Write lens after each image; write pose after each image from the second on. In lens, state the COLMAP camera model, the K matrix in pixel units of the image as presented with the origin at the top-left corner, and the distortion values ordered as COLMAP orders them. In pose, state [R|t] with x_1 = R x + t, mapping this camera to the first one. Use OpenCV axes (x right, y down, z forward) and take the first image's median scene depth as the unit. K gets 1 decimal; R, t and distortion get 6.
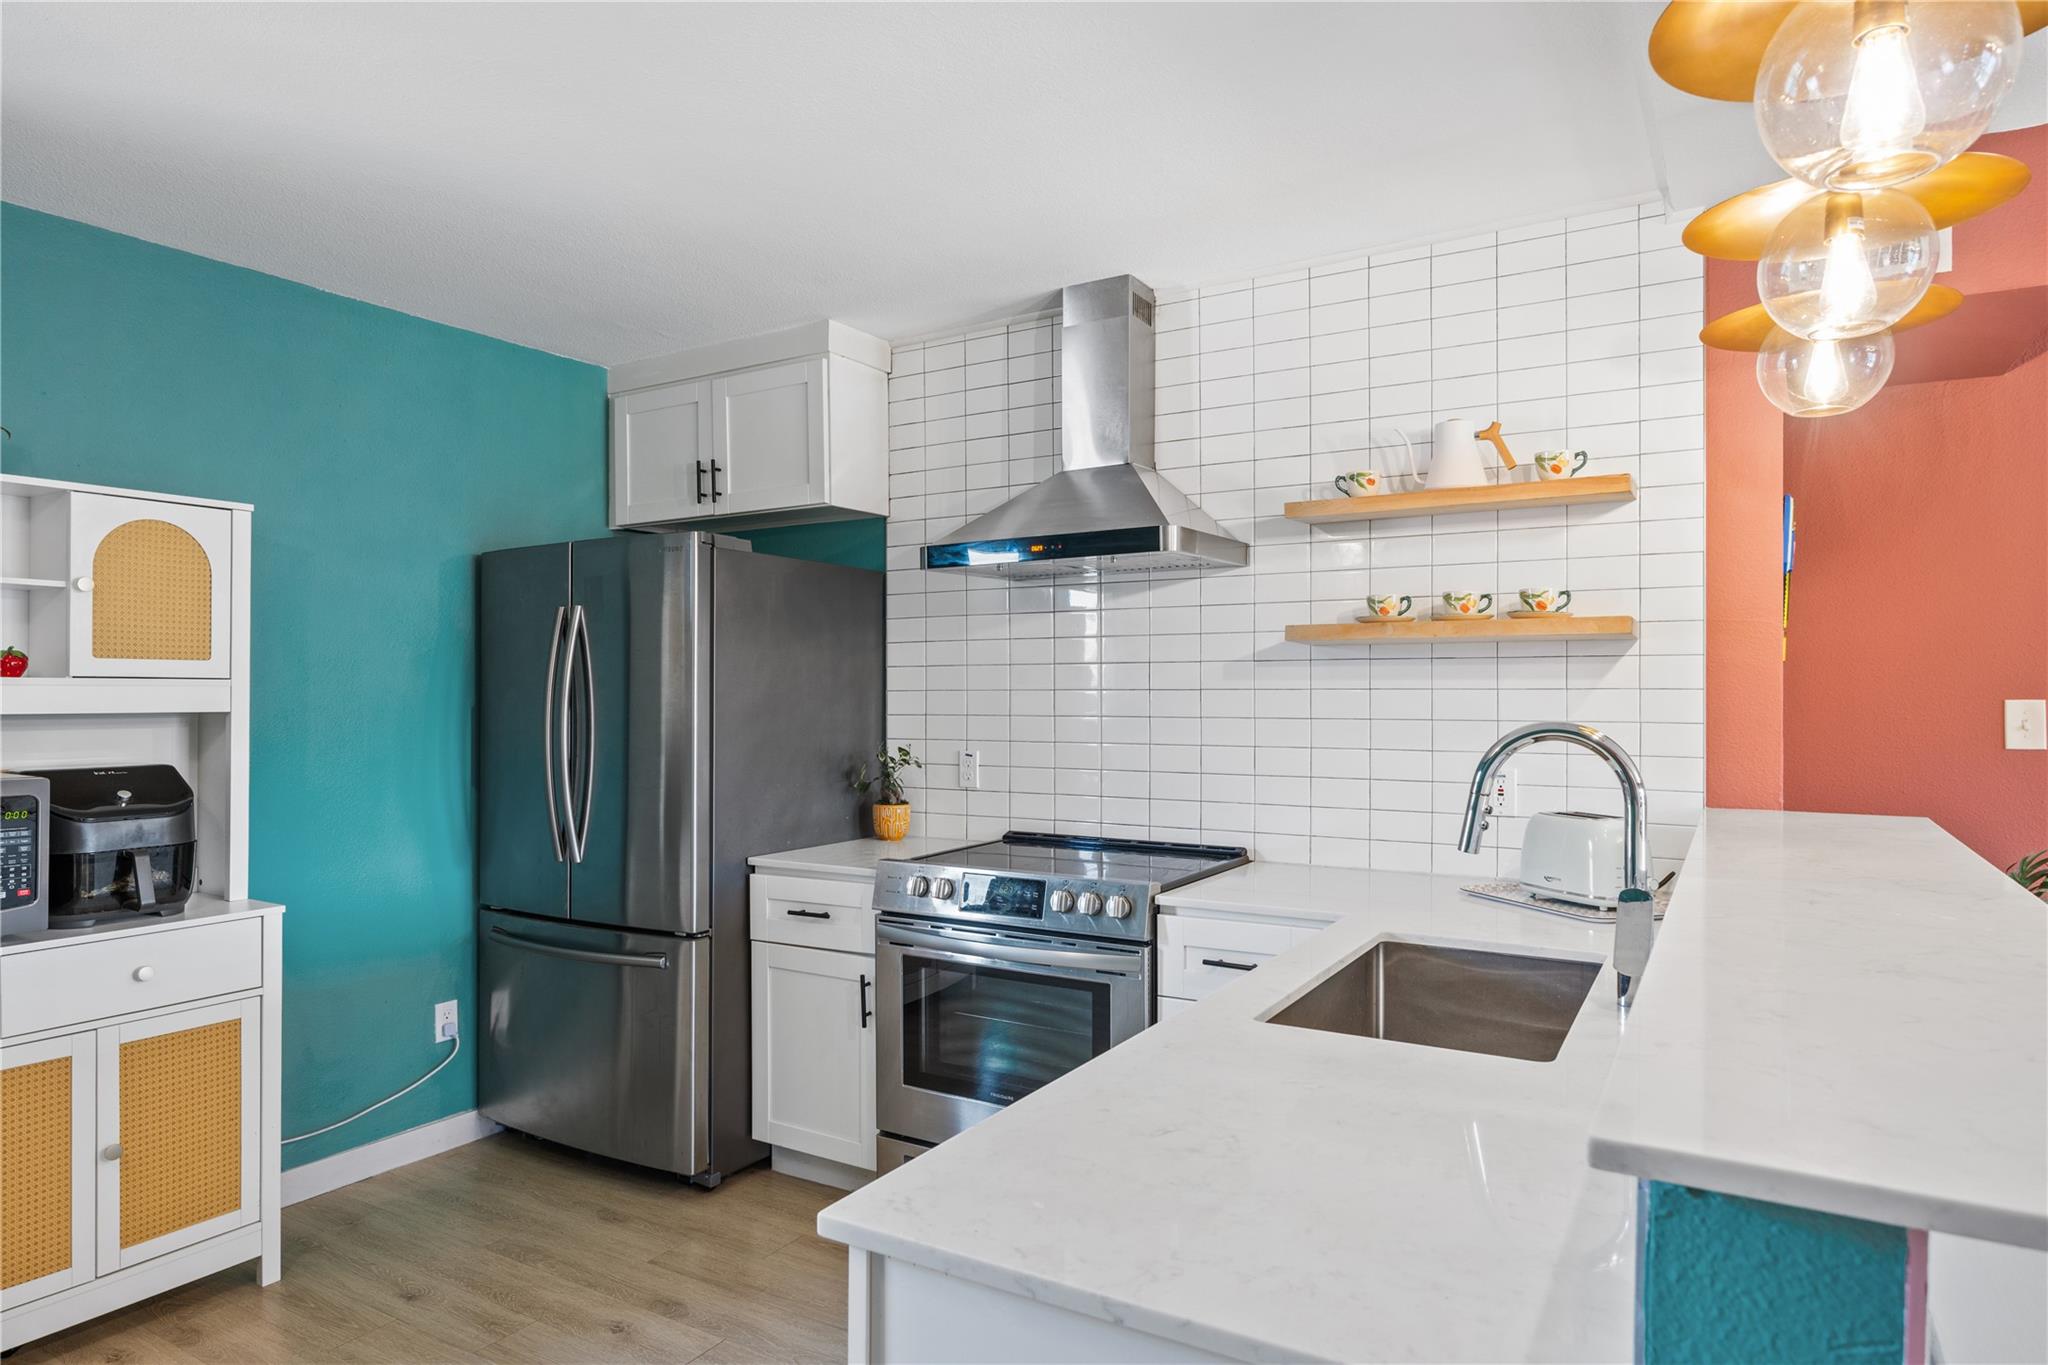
lens RADIAL K [[1187.9, 0, 1024.0], [0, 1187.9, 682.5], [0, 0, 1]] dist [0.001856, 0.001446]
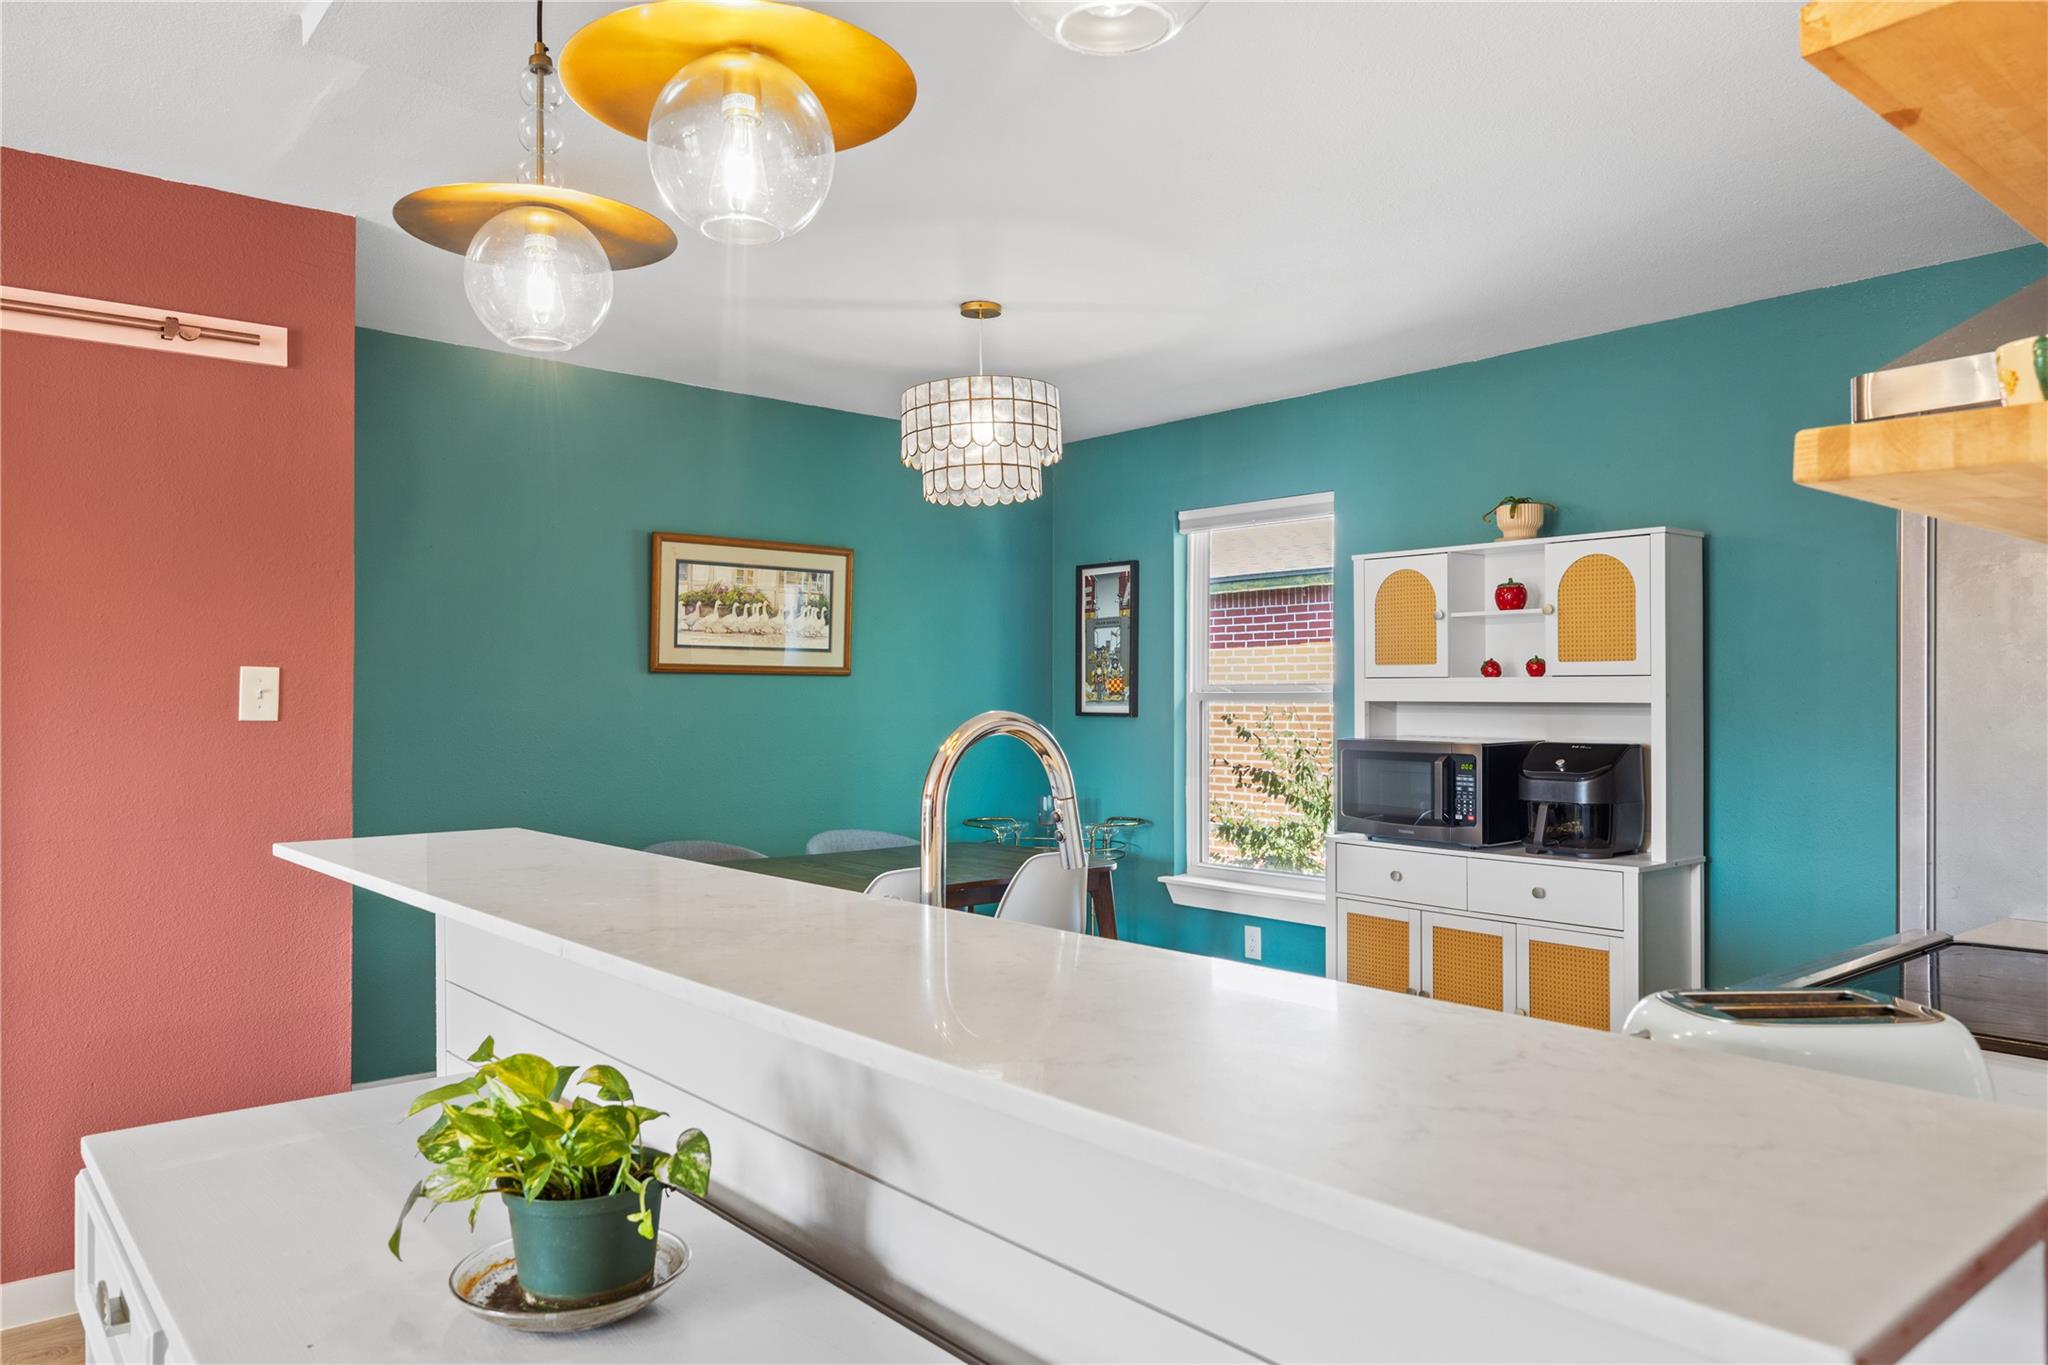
lens RADIAL K [[1405.8, 0, 1024.0], [0, 1405.8, 682.5], [0, 0, 1]] dist [0.000352, -0.071623]
pose [[-0.317865, -0.009441, -0.948089, 0.930906], [0.008043, 0.999888, -0.012653, 0.018026], [0.948102, -0.011647, -0.317753, 0.908819]]
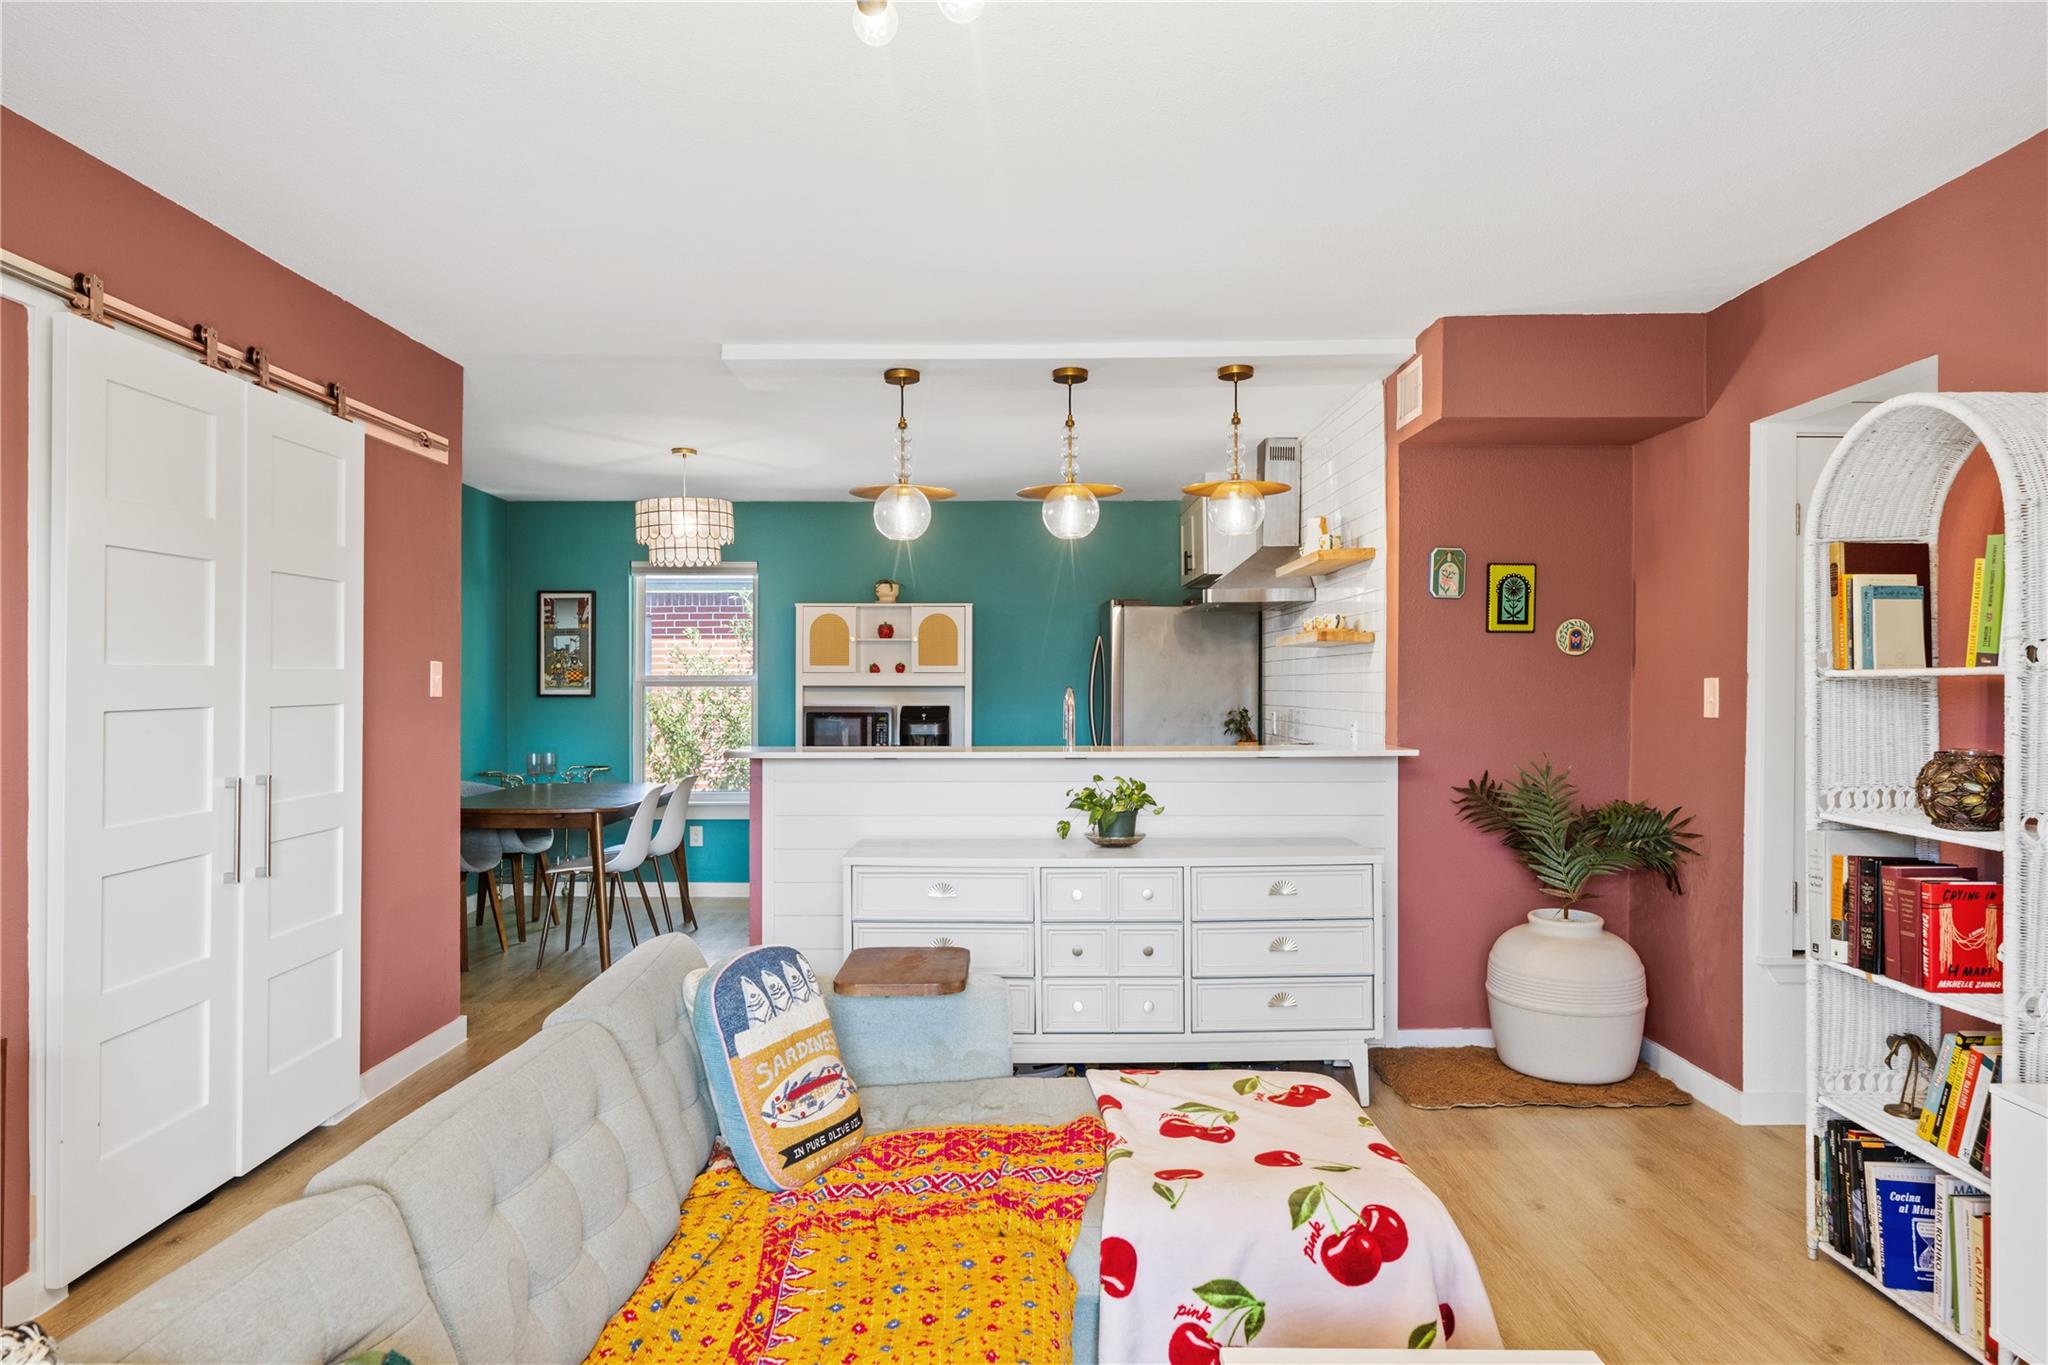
lens RADIAL K [[1283.4, 0, 1024.0], [0, 1283.4, 682.5], [0, 0, 1]] dist [0.024566, 0.000261]
pose [[0.524598, -0.002308, -0.851347, 1.868262], [0.007851, 0.999967, 0.002127, 0.013680], [0.851314, -0.007800, 0.524599, -0.360901]]
